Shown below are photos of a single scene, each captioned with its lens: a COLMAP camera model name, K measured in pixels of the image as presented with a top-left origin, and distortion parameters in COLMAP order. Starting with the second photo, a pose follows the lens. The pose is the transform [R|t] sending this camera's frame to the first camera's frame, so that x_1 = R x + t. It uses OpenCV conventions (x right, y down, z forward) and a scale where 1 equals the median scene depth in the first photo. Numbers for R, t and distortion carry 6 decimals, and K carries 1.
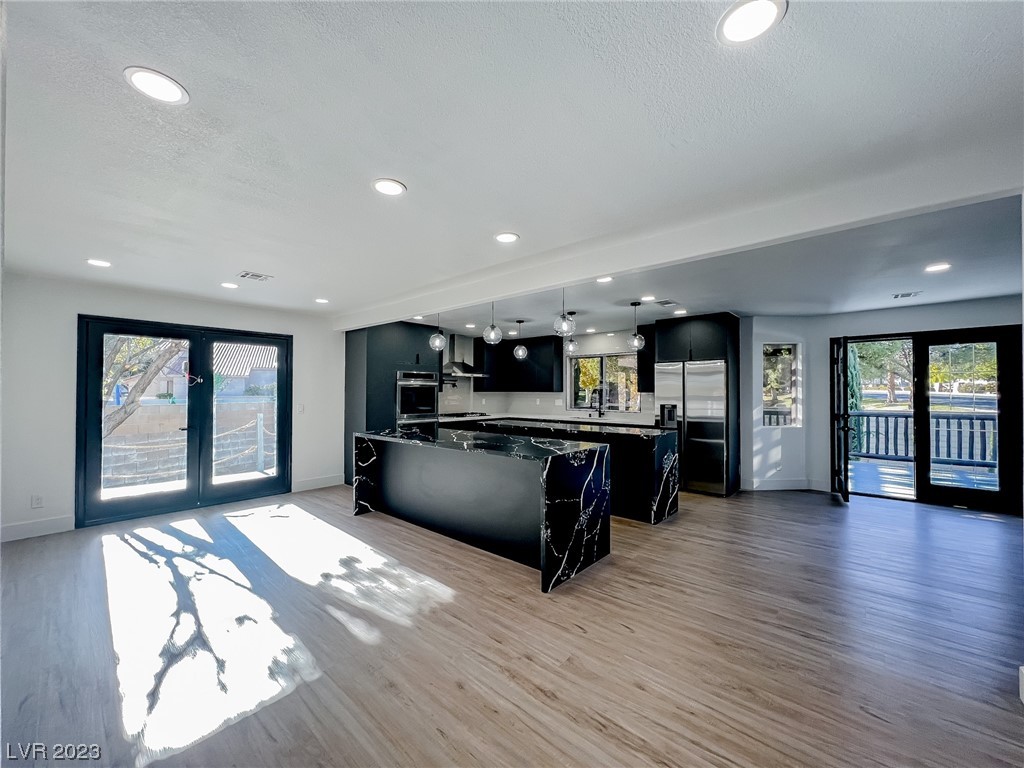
lens RADIAL K [[406.4, 0, 513.1], [0, 406.4, 387.0], [0, 0, 1]] dist [-0.001937, 0.000283]
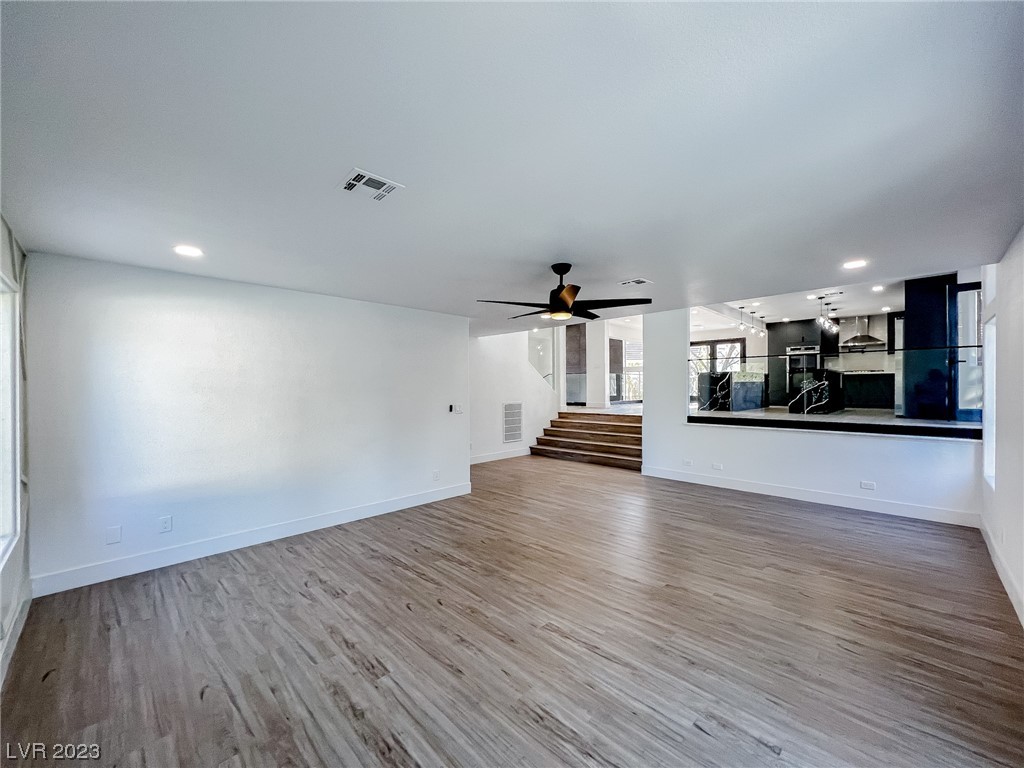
lens RADIAL K [[406.4, 0, 513.1], [0, 406.4, 387.0], [0, 0, 1]] dist [-0.001937, 0.000283]
pose [[-0.061649, -0.000185, -0.998098, 2.152963], [0.016944, 0.999856, -0.001232, 0.161049], [0.997954, -0.016988, -0.061637, -0.232987]]
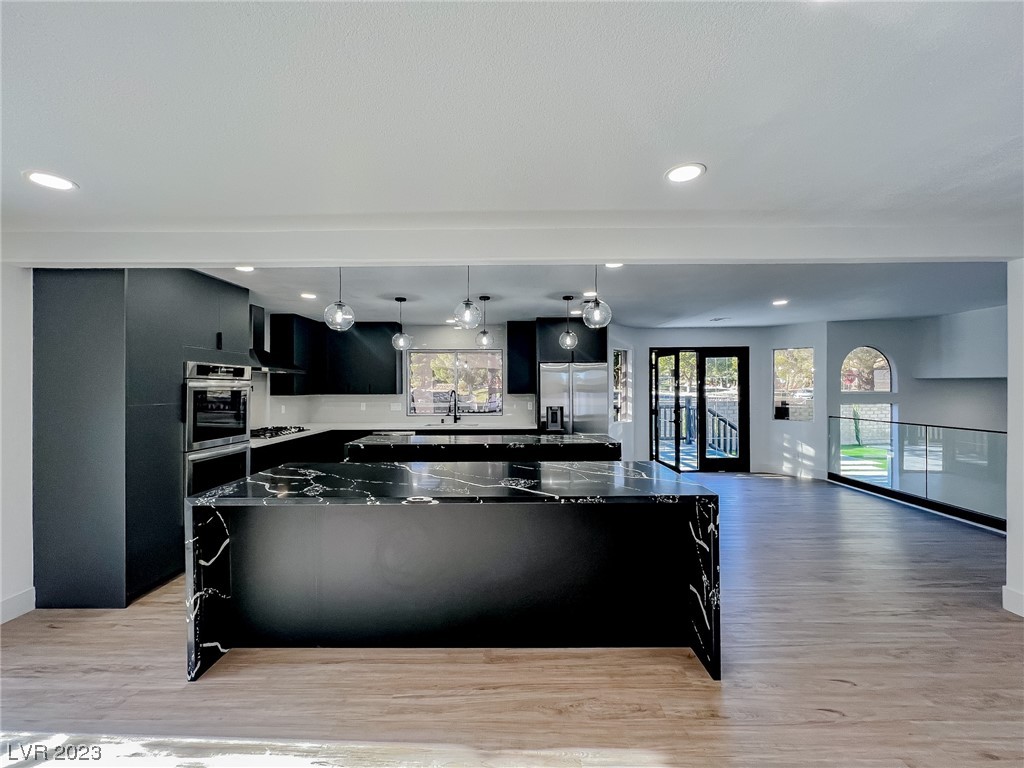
lens RADIAL K [[406.4, 0, 513.1], [0, 406.4, 387.0], [0, 0, 1]] dist [-0.001937, 0.000283]
pose [[0.755651, -0.005154, 0.654955, -0.386306], [-0.001553, 0.999952, 0.009661, -0.014610], [-0.654973, -0.008317, 0.755606, 0.398484]]
